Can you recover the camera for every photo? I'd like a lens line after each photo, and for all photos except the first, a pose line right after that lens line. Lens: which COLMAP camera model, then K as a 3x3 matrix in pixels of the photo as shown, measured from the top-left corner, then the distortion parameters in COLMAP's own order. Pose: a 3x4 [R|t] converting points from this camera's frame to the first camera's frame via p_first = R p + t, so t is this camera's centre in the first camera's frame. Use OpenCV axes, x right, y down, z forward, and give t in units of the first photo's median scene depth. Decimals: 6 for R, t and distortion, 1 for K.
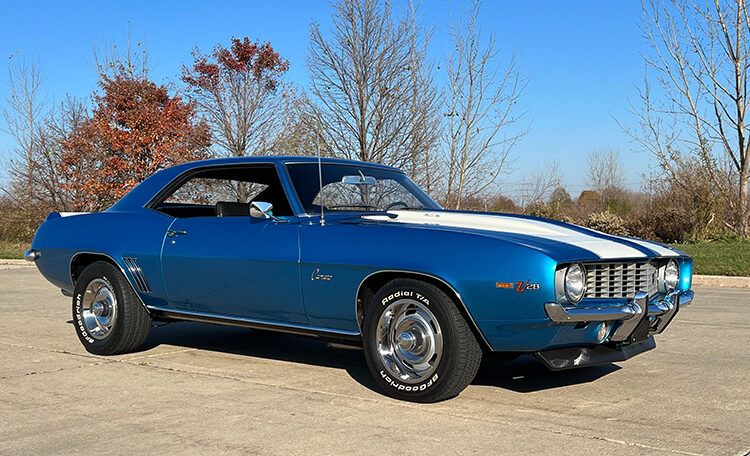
lens RADIAL K [[896.0, 0, 374.5], [0, 896.0, 241.6], [0, 0, 1]] dist [0.204008, -0.706180]
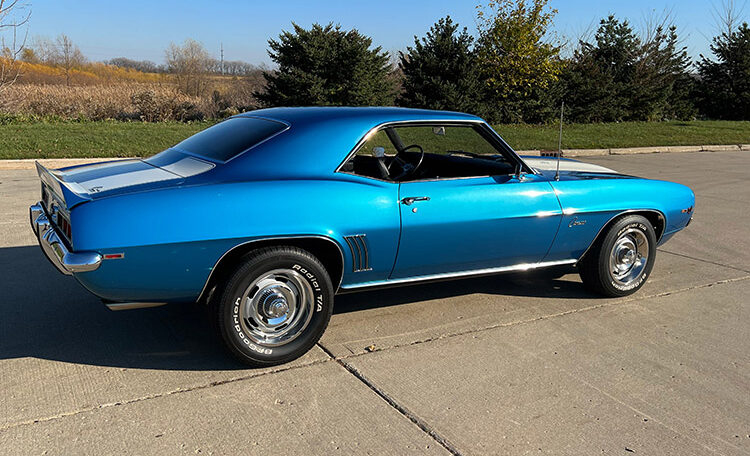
lens RADIAL K [[670.2, 0, 375.0], [0, 670.2, 228.0], [0, 0, 1]] dist [0.104450, -0.170254]
pose [[0.287513, -0.176999, 0.941280, -0.821911], [-0.021002, 0.981374, 0.190953, -0.102602], [-0.957546, -0.074670, 0.278441, 0.802048]]
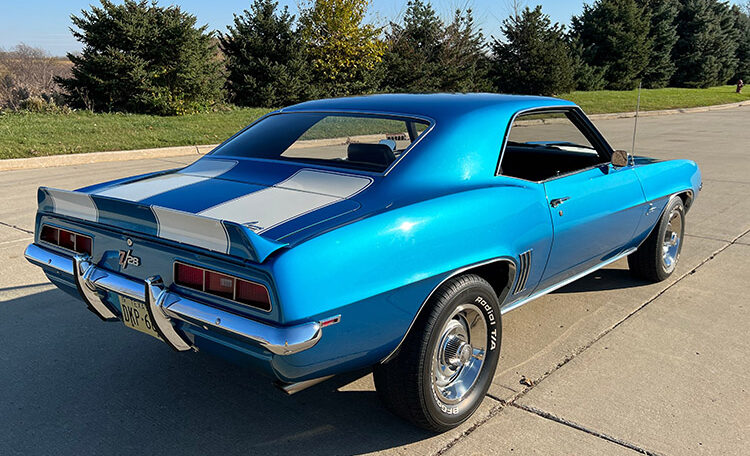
lens RADIAL K [[670.2, 0, 375.0], [0, 670.2, 228.0], [0, 0, 1]] dist [0.104450, -0.170254]
pose [[-0.039358, -0.213085, 0.976241, -0.737483], [-0.001131, 0.977006, 0.213207, -0.102931], [-0.999225, 0.007287, -0.038694, 1.113201]]
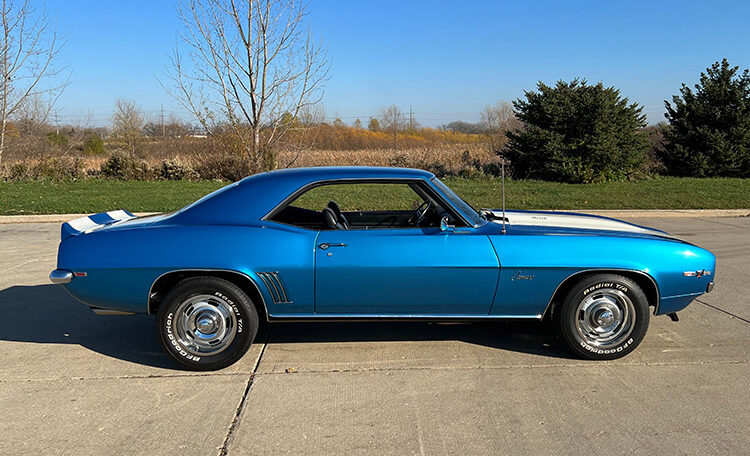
lens RADIAL K [[671.2, 0, 355.2], [0, 671.2, 230.6], [0, 0, 1]] dist [0.006880, -0.002115]
pose [[0.713077, -0.090089, 0.695274, -0.699830], [0.012604, 0.993197, 0.115765, -0.109532], [-0.700973, -0.073786, 0.709361, 0.408382]]
